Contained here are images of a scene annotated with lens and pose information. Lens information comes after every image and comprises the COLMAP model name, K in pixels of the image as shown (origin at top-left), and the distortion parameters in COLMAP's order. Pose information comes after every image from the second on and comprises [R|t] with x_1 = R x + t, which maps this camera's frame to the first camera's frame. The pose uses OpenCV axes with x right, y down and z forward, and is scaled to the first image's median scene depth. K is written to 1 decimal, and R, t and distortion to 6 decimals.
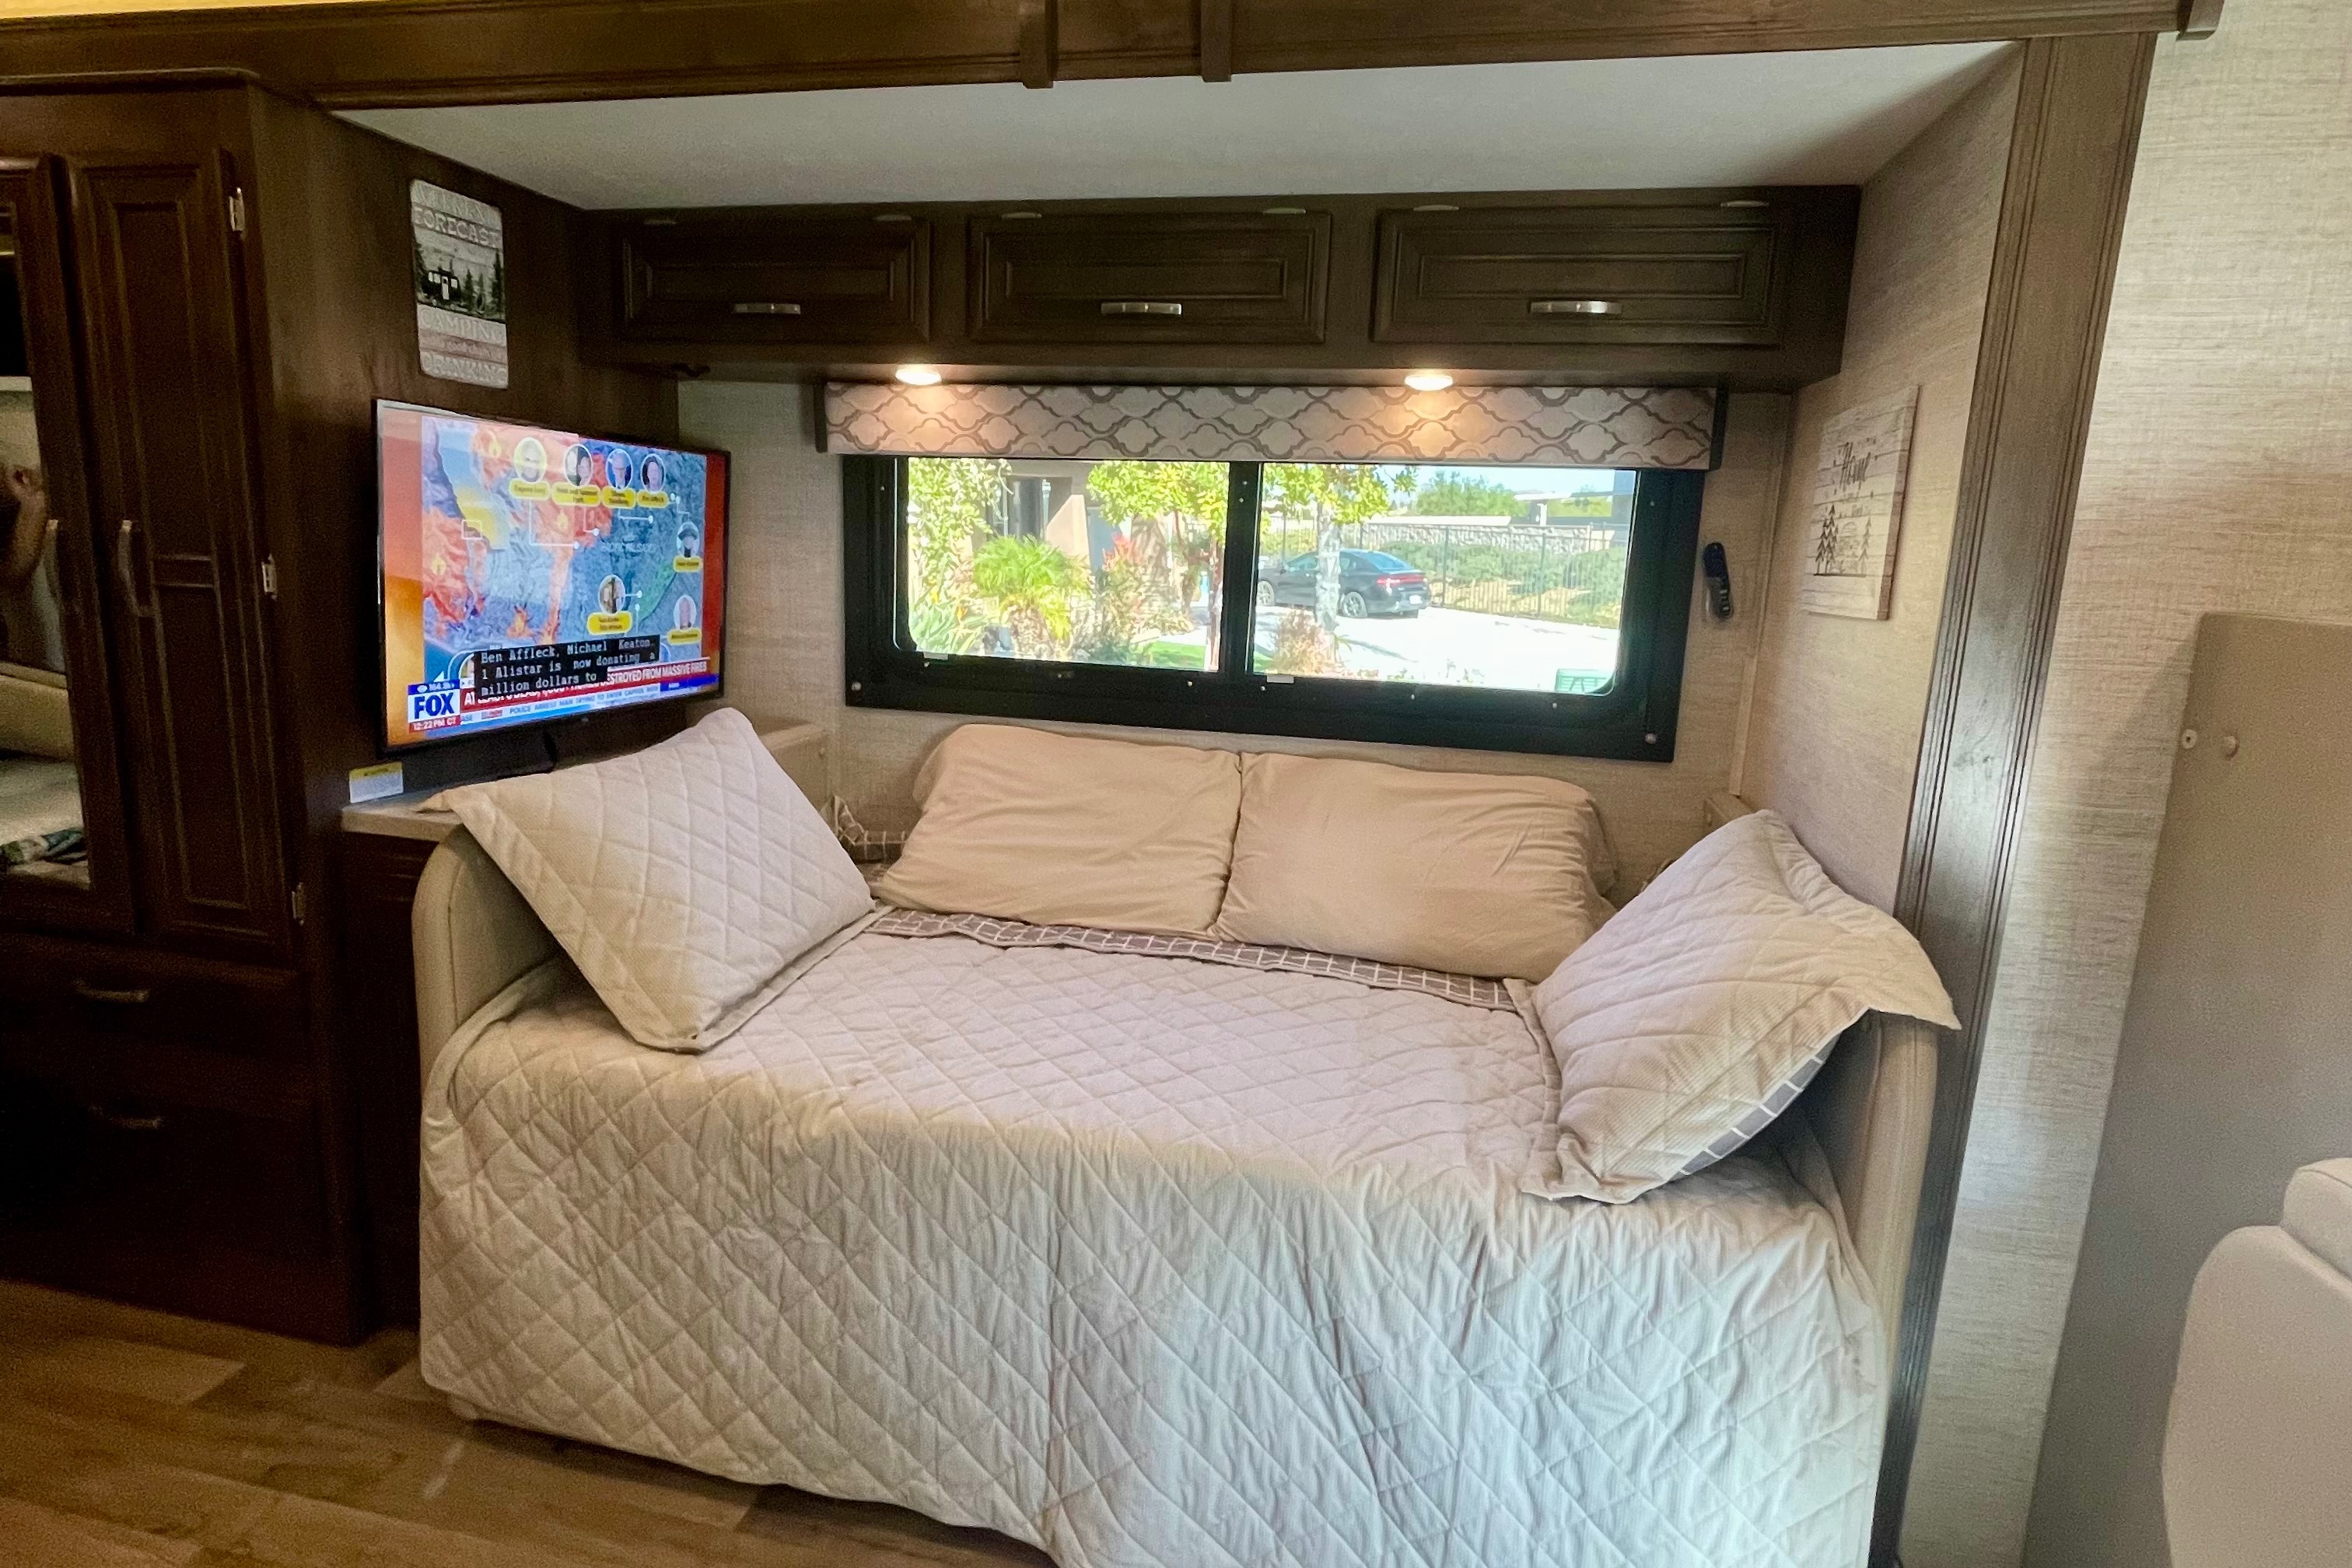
lens RADIAL K [[1261.3, 0, 1165.8], [0, 1261.3, 761.3], [0, 0, 1]] dist [-0.000122, 0.000193]
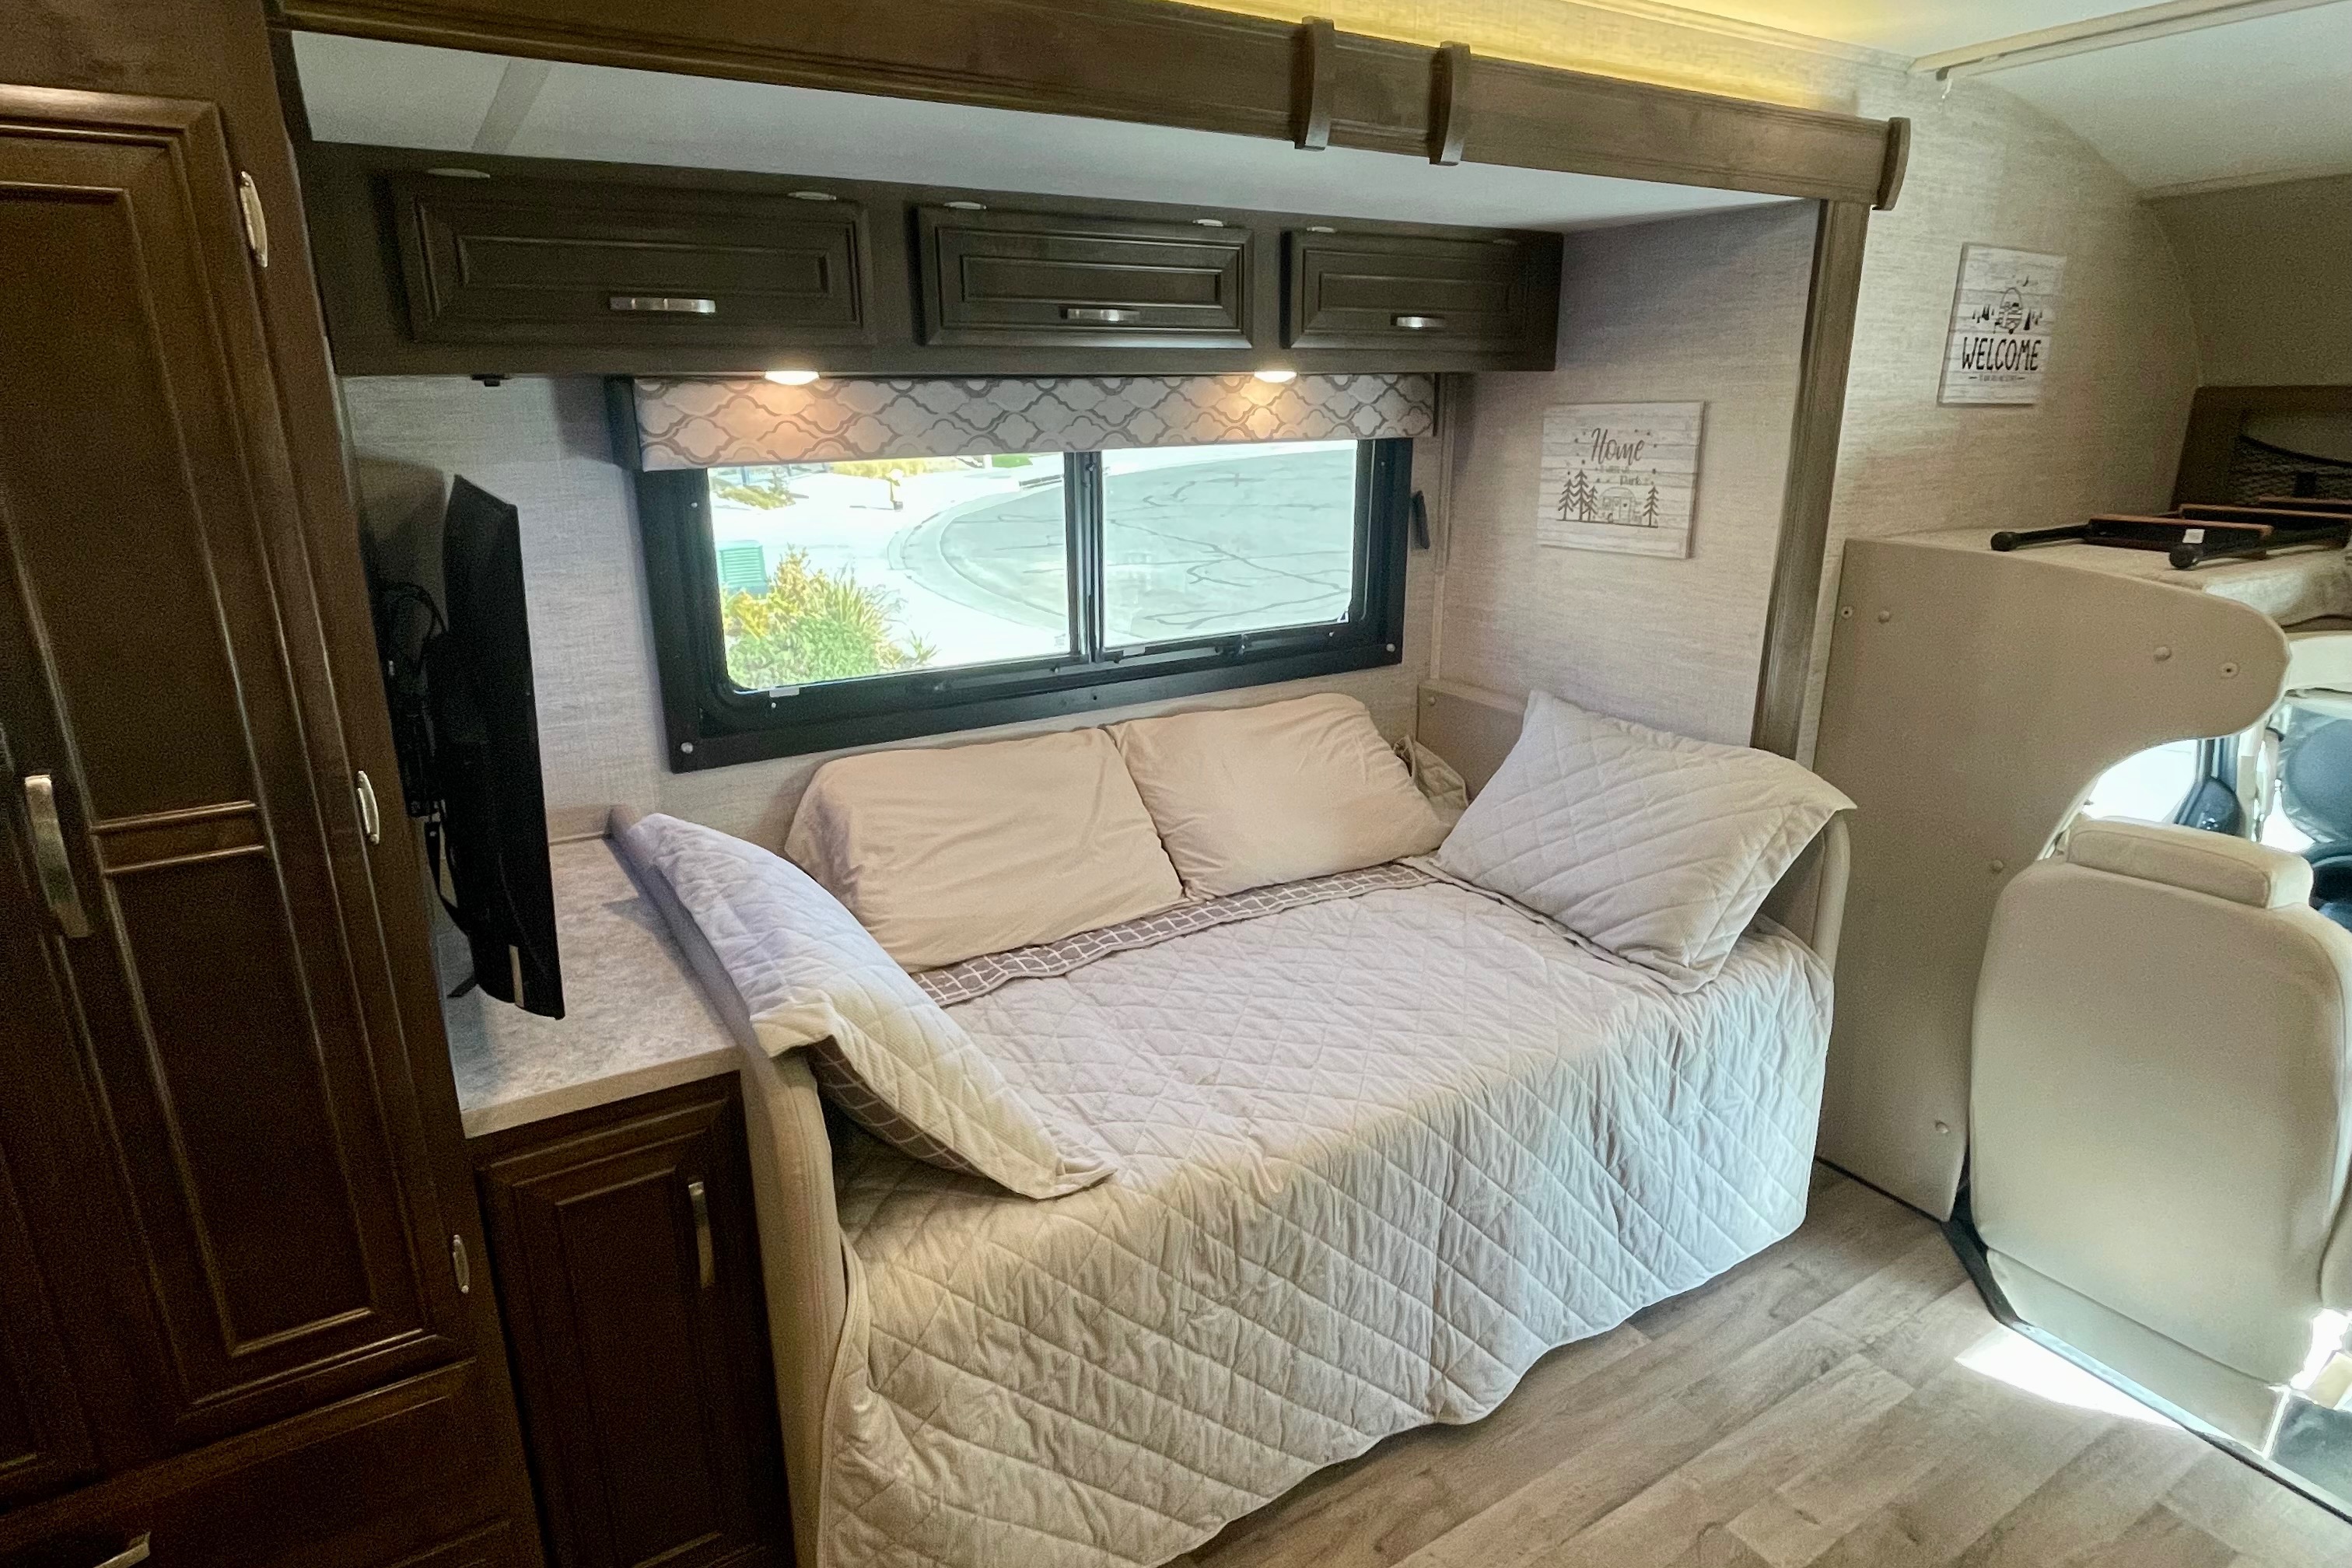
lens RADIAL K [[1261.3, 0, 1165.8], [0, 1261.3, 761.3], [0, 0, 1]] dist [-0.000122, 0.000193]
pose [[0.724060, -0.234290, 0.648725, -0.698174], [0.159401, 0.971919, 0.173101, -0.180189], [-0.671065, -0.021928, 0.741074, 0.225618]]
